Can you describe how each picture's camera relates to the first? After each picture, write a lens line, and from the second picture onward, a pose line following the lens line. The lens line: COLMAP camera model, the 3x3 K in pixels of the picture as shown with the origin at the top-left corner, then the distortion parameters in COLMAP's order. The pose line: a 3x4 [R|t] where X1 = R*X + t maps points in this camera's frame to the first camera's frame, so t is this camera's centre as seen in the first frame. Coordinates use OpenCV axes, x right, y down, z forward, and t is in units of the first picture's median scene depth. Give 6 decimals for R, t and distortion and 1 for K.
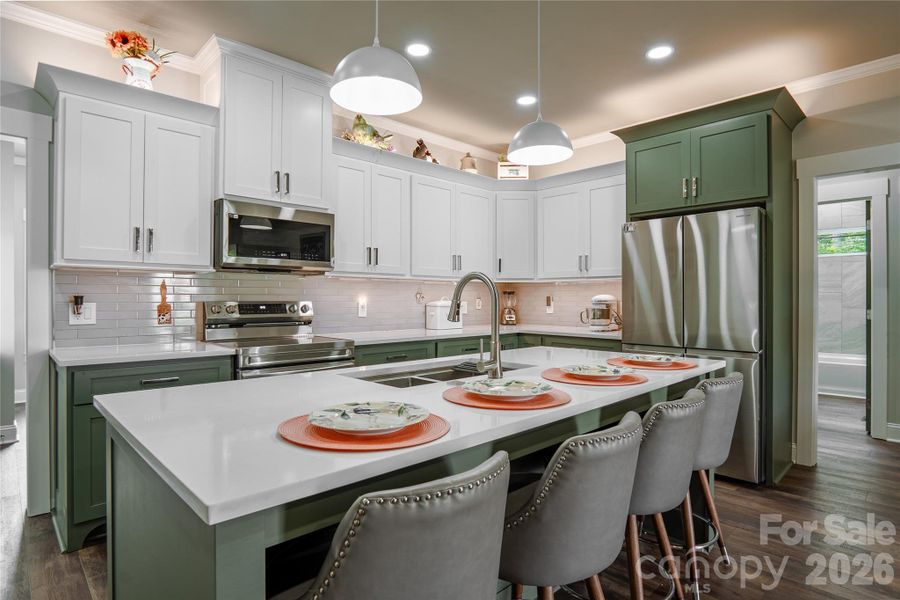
lens RADIAL K [[478.2, 0, 452.0], [0, 478.2, 294.6], [0, 0, 1]] dist [-0.028420, 0.004070]
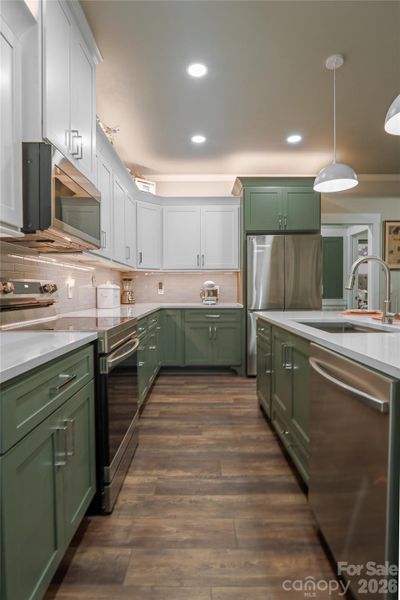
lens RADIAL K [[318.8, 0, 195.1], [0, 318.8, 299.8], [0, 0, 1]] dist [-0.028420, 0.004070]
pose [[0.705917, -0.026212, 0.707810, -0.535367], [-0.001204, 0.999269, 0.038207, 0.026503], [-0.708294, -0.027824, 0.705369, 0.355294]]
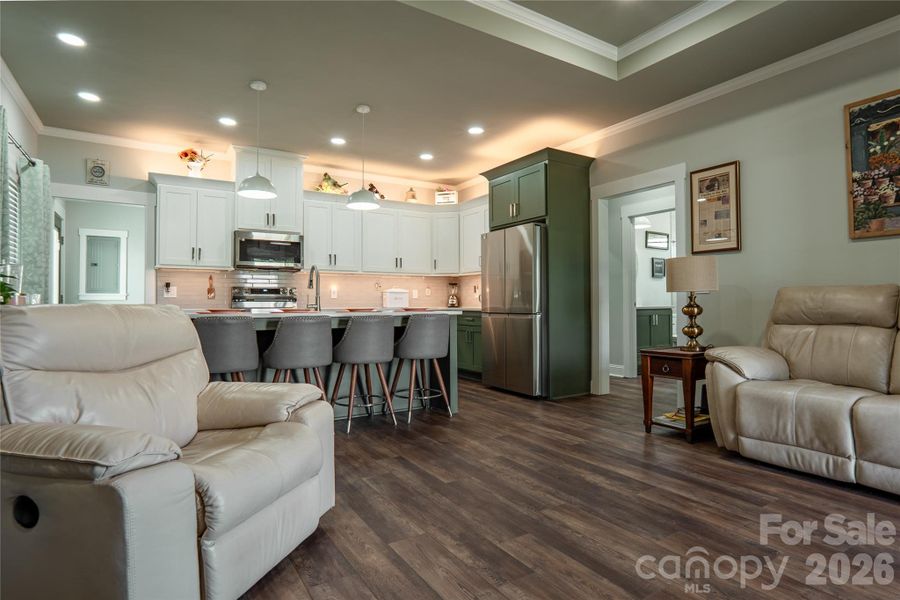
lens RADIAL K [[478.2, 0, 448.2], [0, 478.2, 291.9], [0, 0, 1]] dist [-0.028420, 0.004070]
pose [[0.978547, -0.010117, -0.205776, 0.559604], [0.006955, 0.999847, -0.016081, 0.059242], [0.205907, 0.014305, 0.978467, -0.514644]]
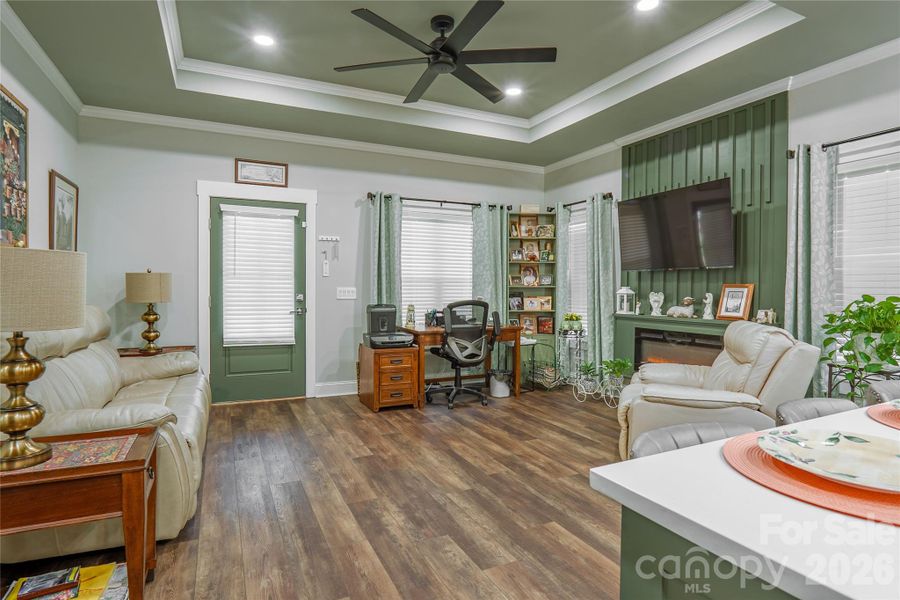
lens RADIAL K [[478.2, 0, 444.3], [0, 478.2, 301.9], [0, 0, 1]] dist [-0.028420, 0.004070]
pose [[-0.948025, -0.016232, 0.317780, 0.349742], [-0.009444, 0.999693, 0.022891, 0.009105], [-0.318054, 0.018700, -0.947888, 0.837383]]
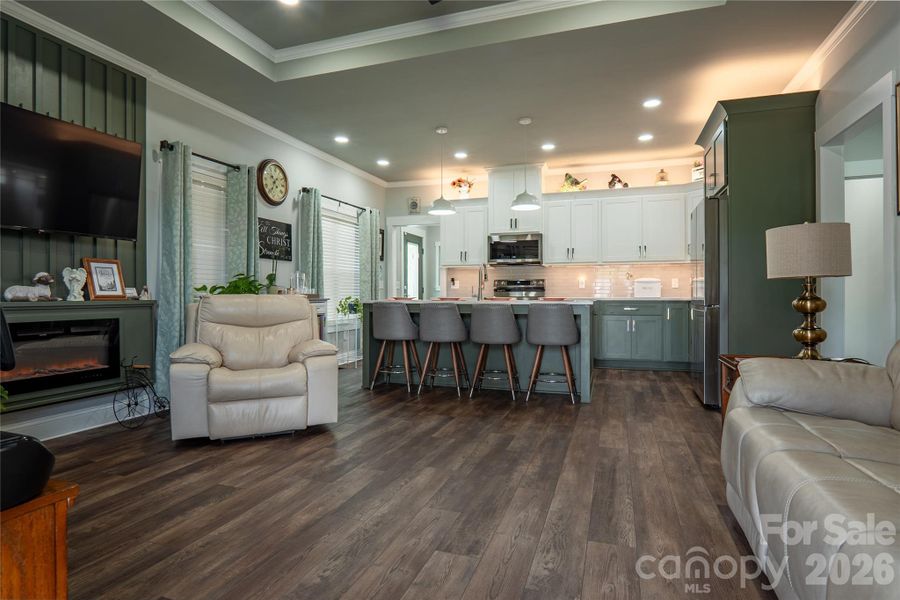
lens RADIAL K [[478.2, 0, 458.6], [0, 478.2, 290.9], [0, 0, 1]] dist [-0.028420, 0.004070]
pose [[0.466052, -0.007567, -0.884725, 1.214987], [0.011178, 0.999934, -0.002664, 0.061281], [0.884687, -0.008648, 0.466106, -0.193344]]
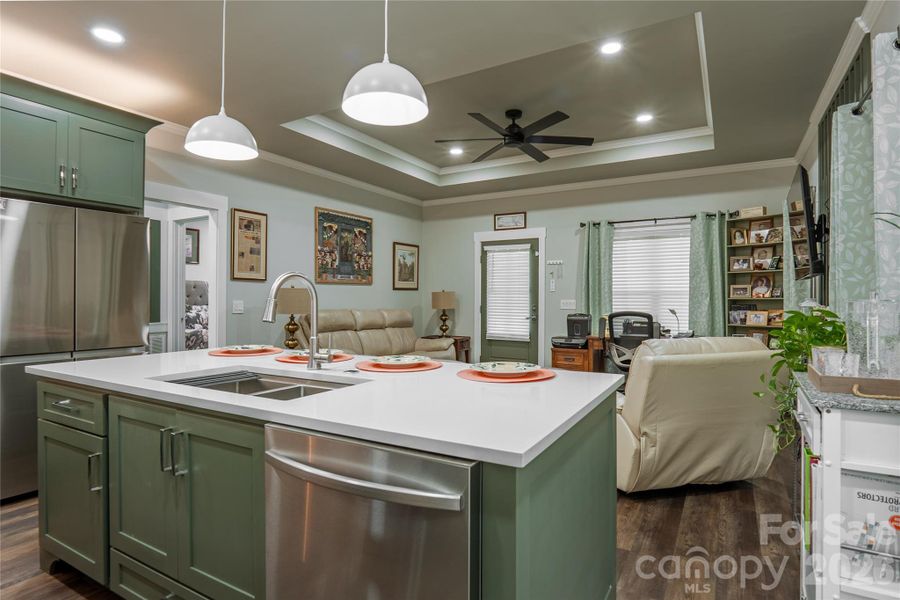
lens RADIAL K [[478.2, 0, 450.6], [0, 478.2, 294.3], [0, 0, 1]] dist [-0.028420, 0.004070]
pose [[-0.271742, 0.007303, 0.962342, -0.526027], [-0.010040, 0.999895, -0.010424, 0.002720], [-0.962318, -0.012495, -0.271640, 0.492411]]
